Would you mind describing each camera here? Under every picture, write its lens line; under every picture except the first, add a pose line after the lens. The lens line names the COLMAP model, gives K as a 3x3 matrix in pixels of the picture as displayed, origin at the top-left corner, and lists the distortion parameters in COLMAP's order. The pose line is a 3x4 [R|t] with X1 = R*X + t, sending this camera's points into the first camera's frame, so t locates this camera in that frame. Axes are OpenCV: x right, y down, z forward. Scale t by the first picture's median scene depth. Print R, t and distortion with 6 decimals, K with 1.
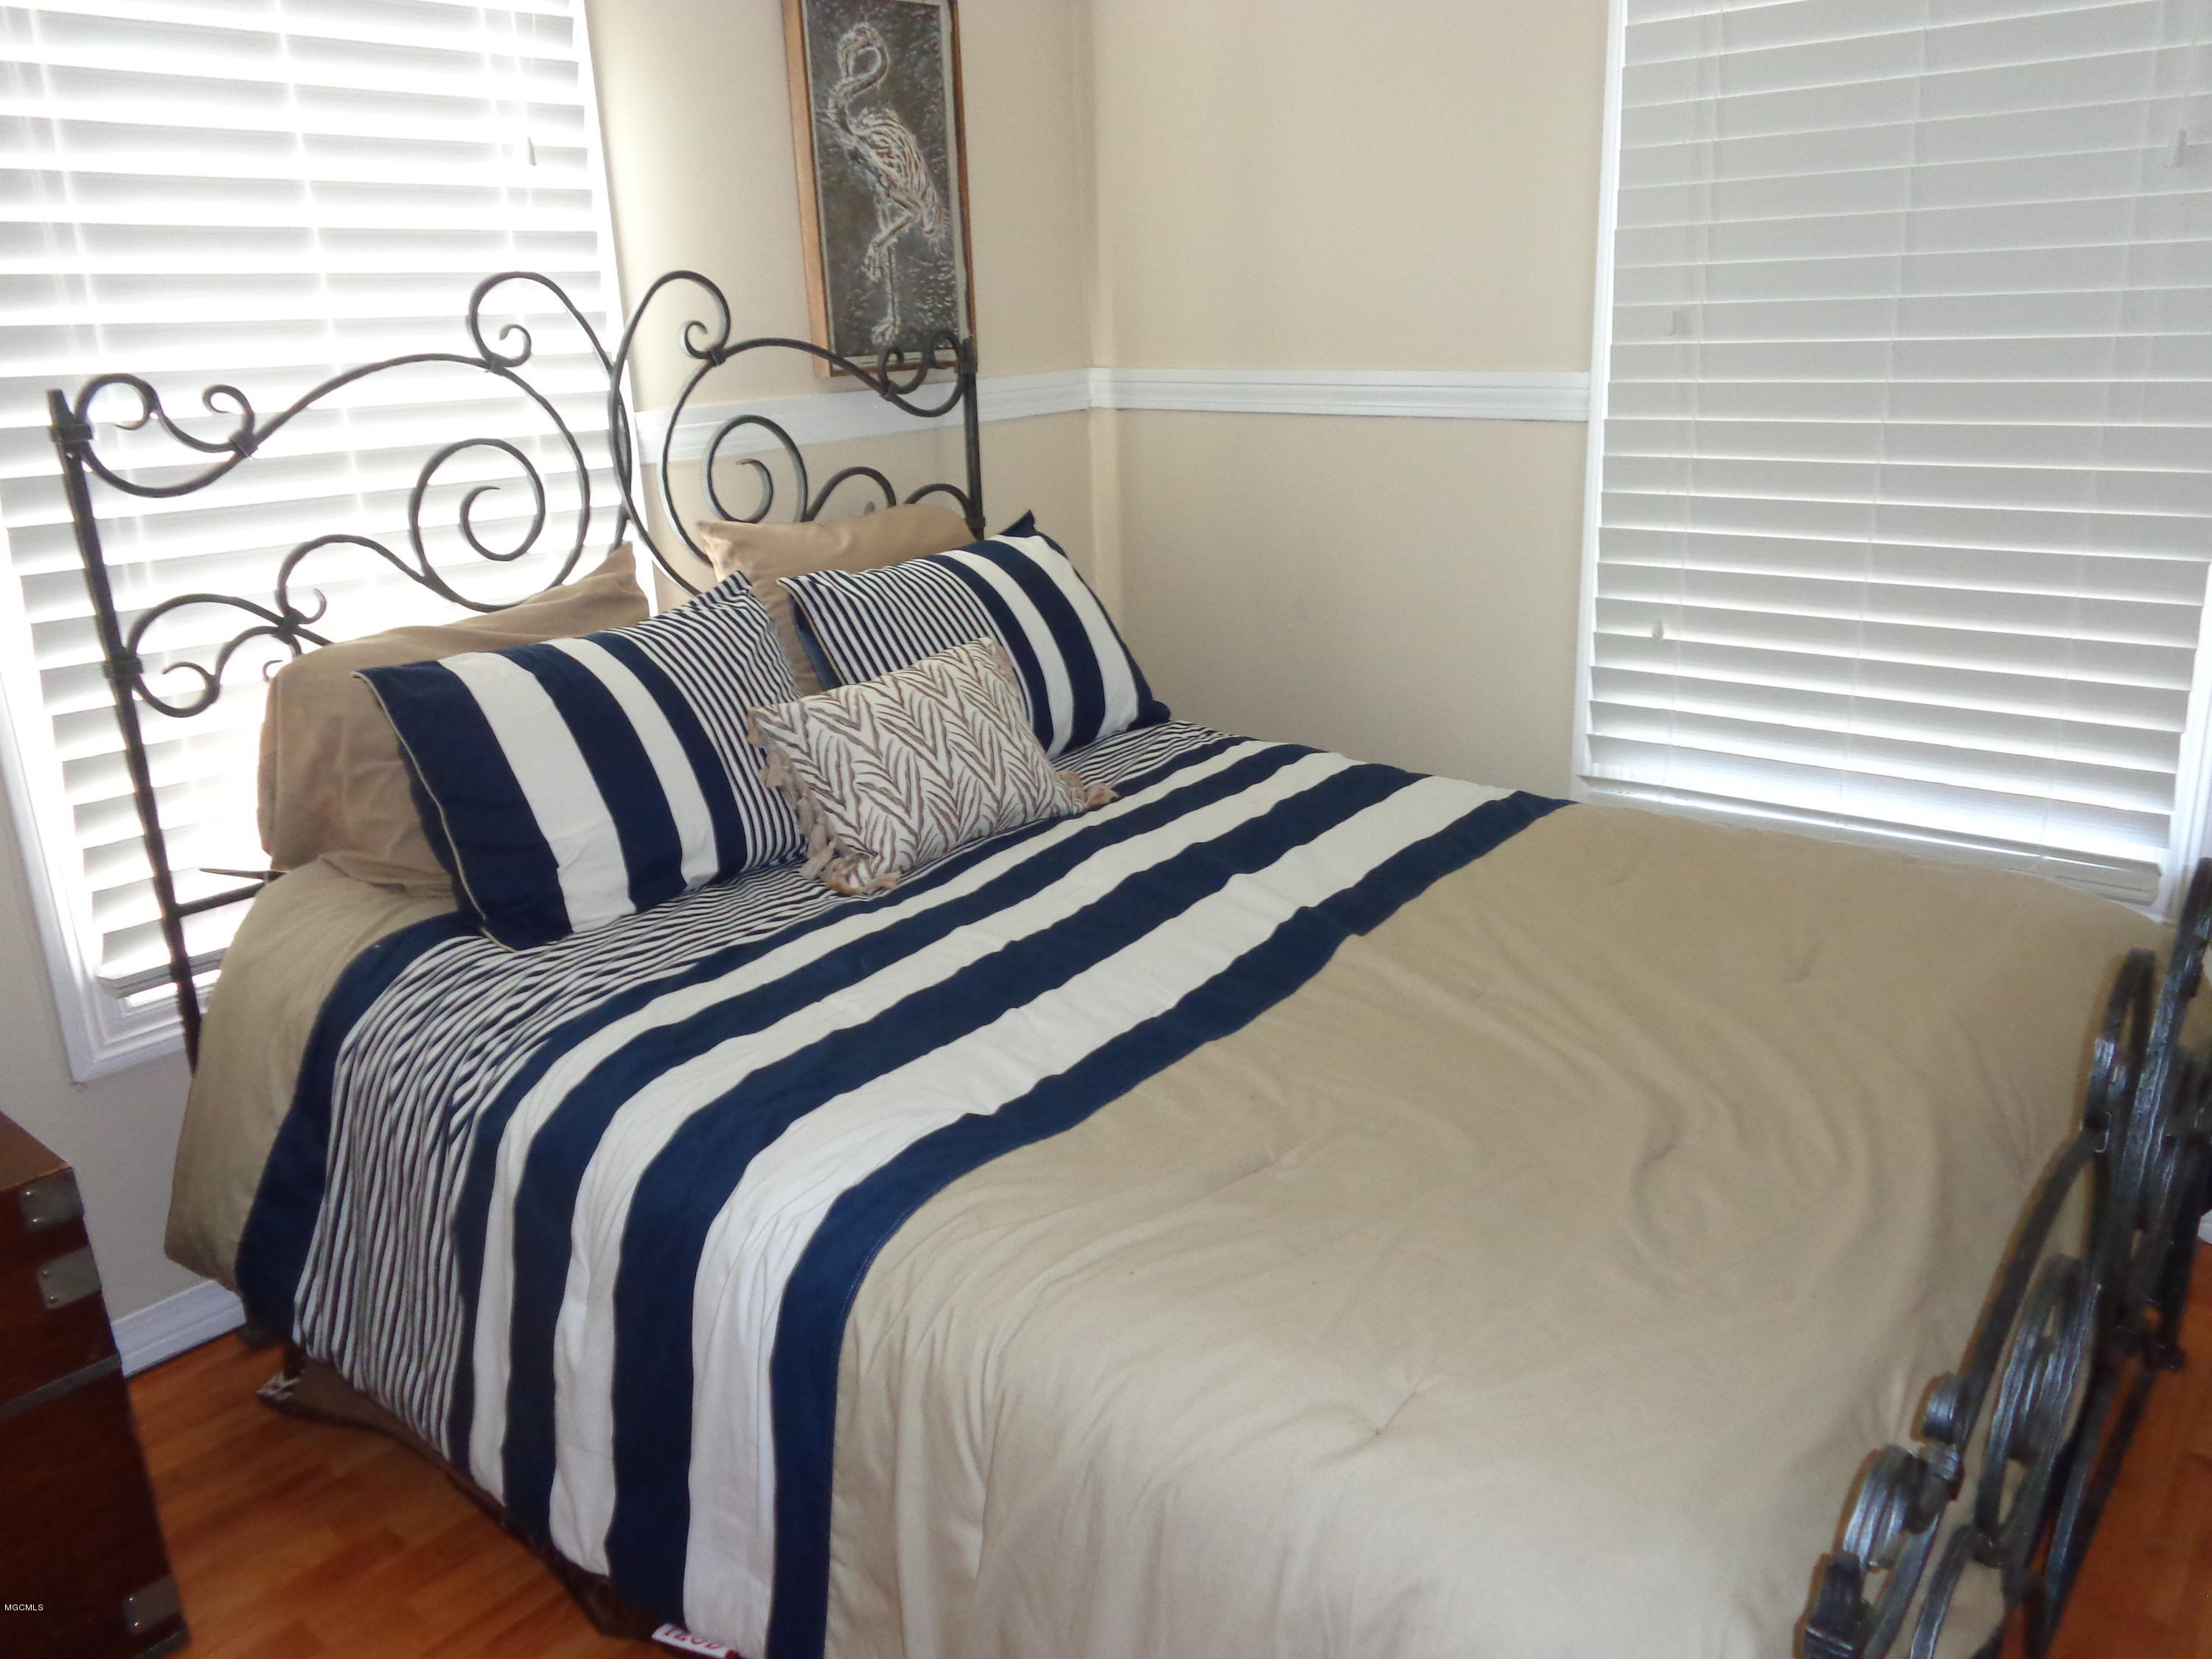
lens RADIAL K [[1677.3, 0, 1116.8], [0, 1677.3, 830.6], [0, 0, 1]] dist [0.008120, 0.001465]
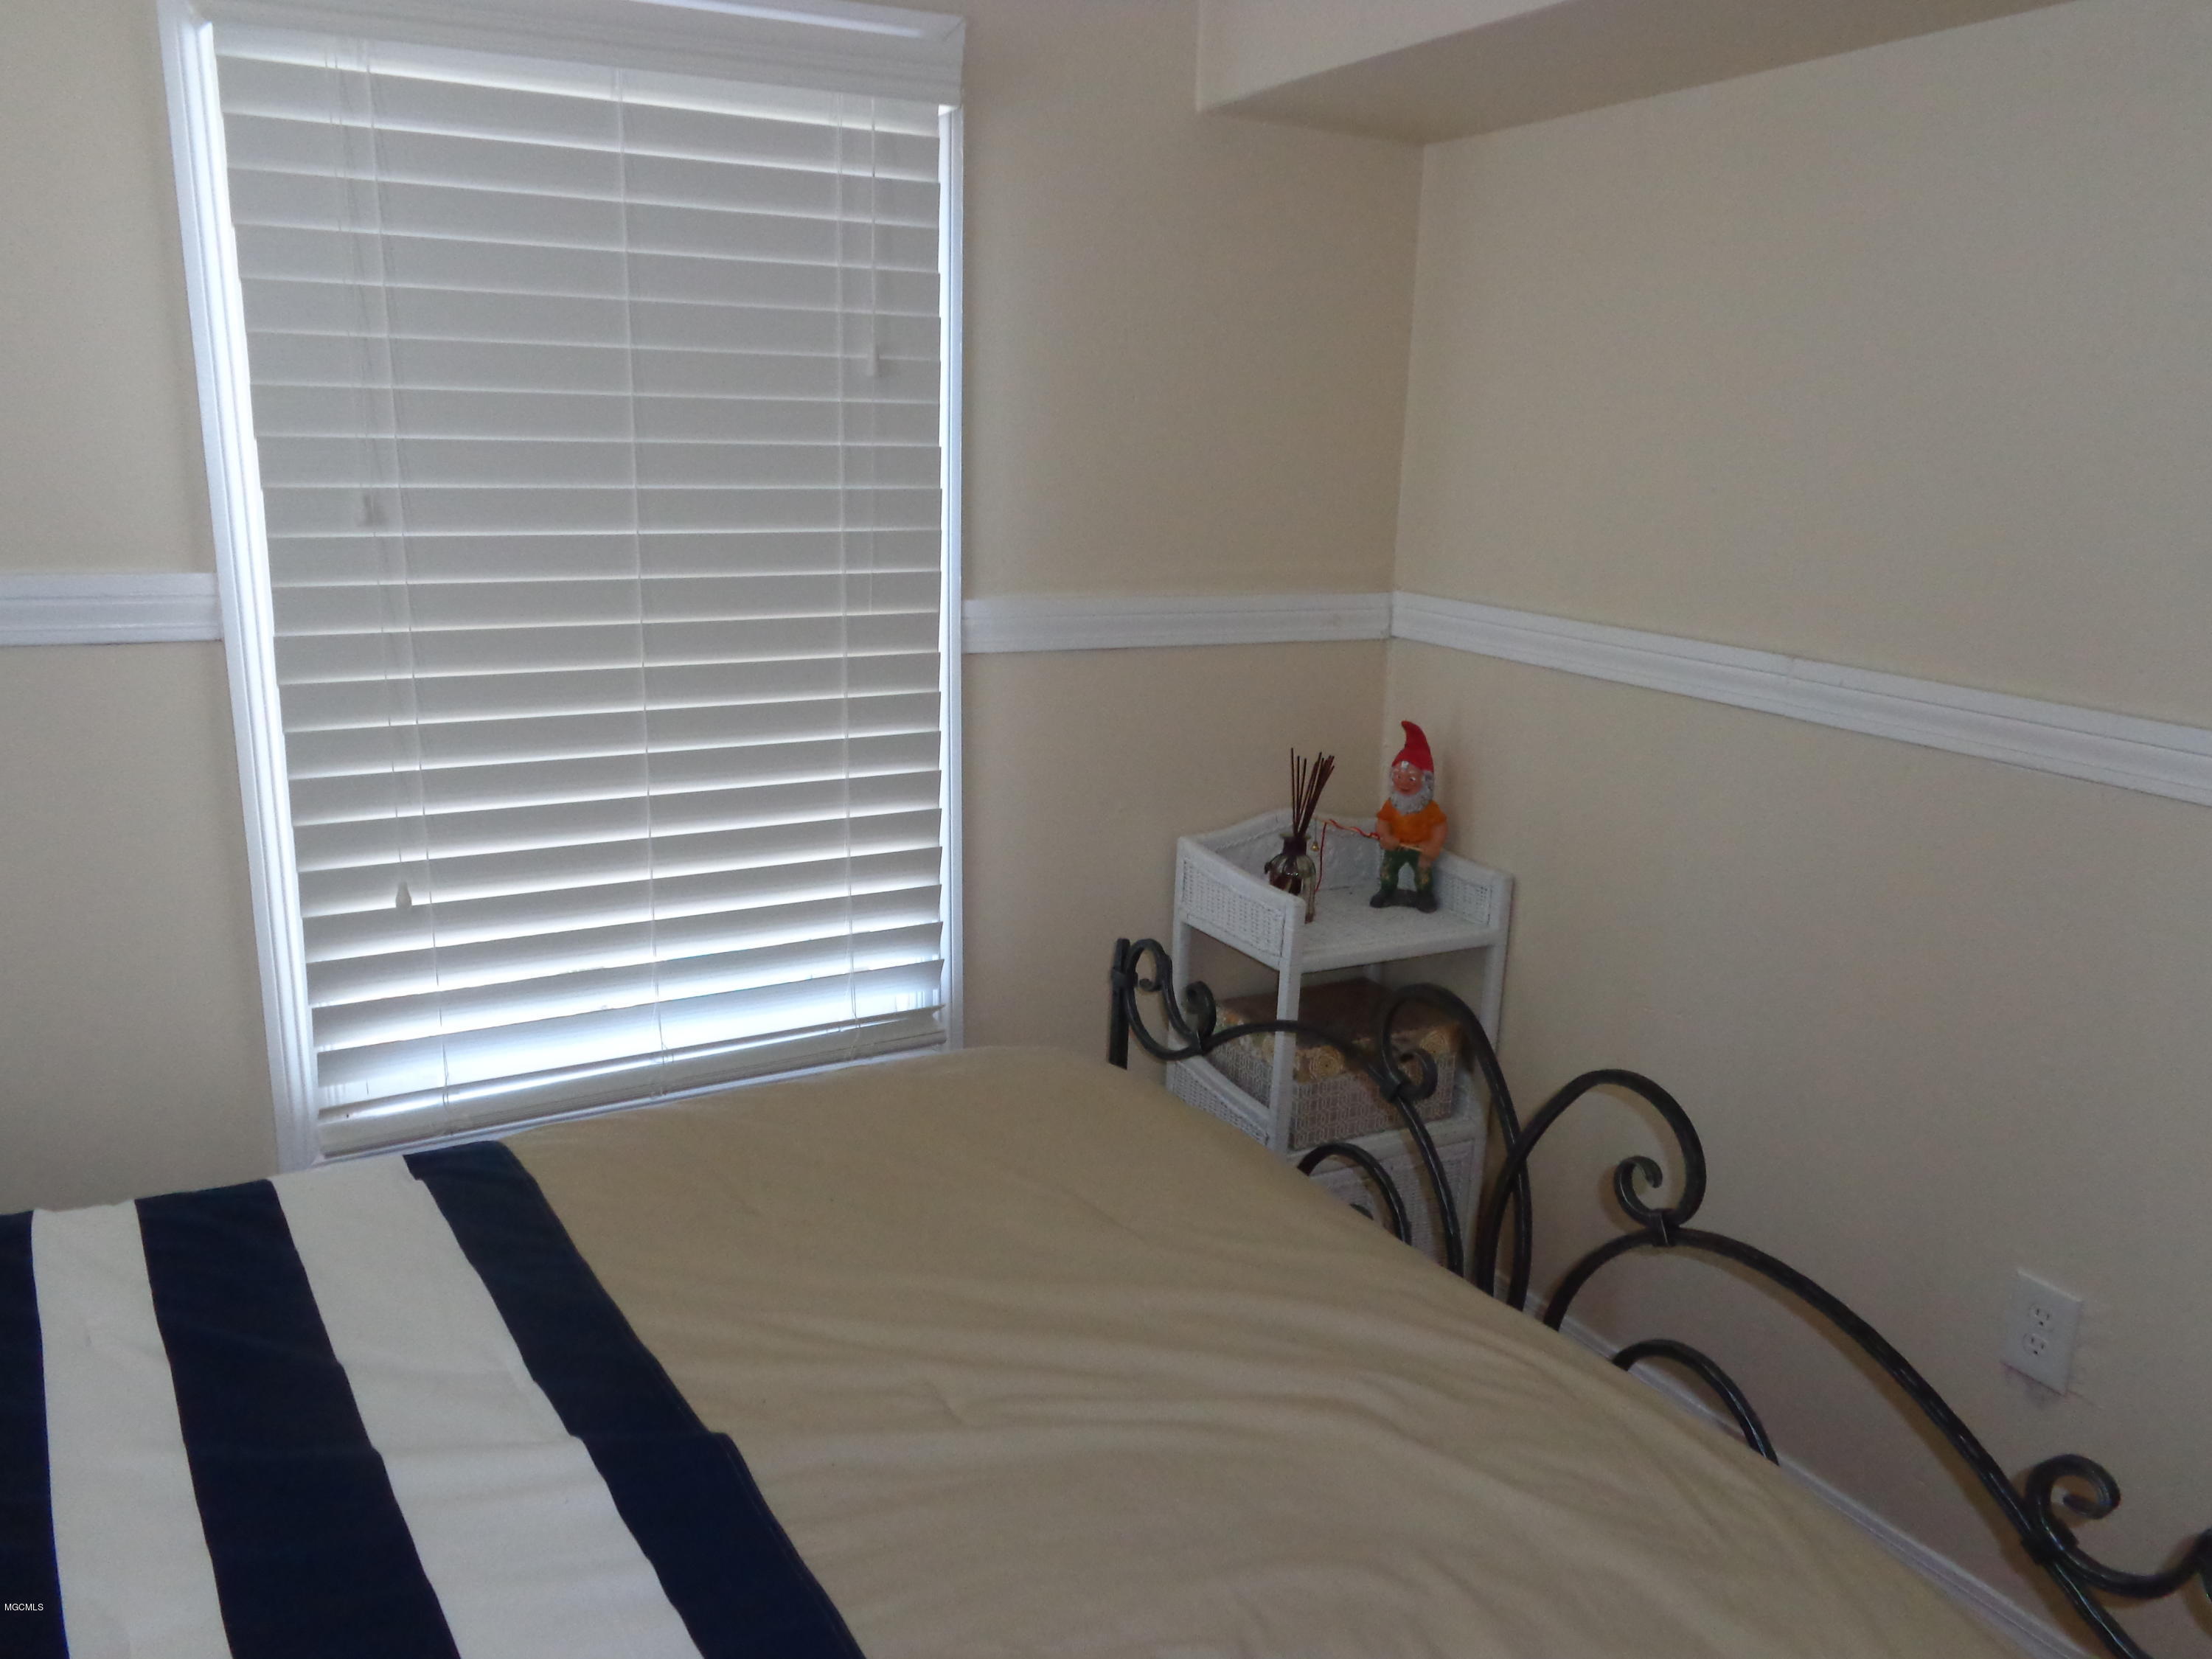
lens RADIAL K [[1677.3, 0, 1108.9], [0, 1677.3, 827.3], [0, 0, 1]] dist [0.008120, 0.001465]
pose [[0.327867, -0.179179, 0.927576, -0.354242], [0.248504, 0.963630, 0.098306, -0.182669], [-0.911454, 0.198275, 0.360469, 0.525371]]
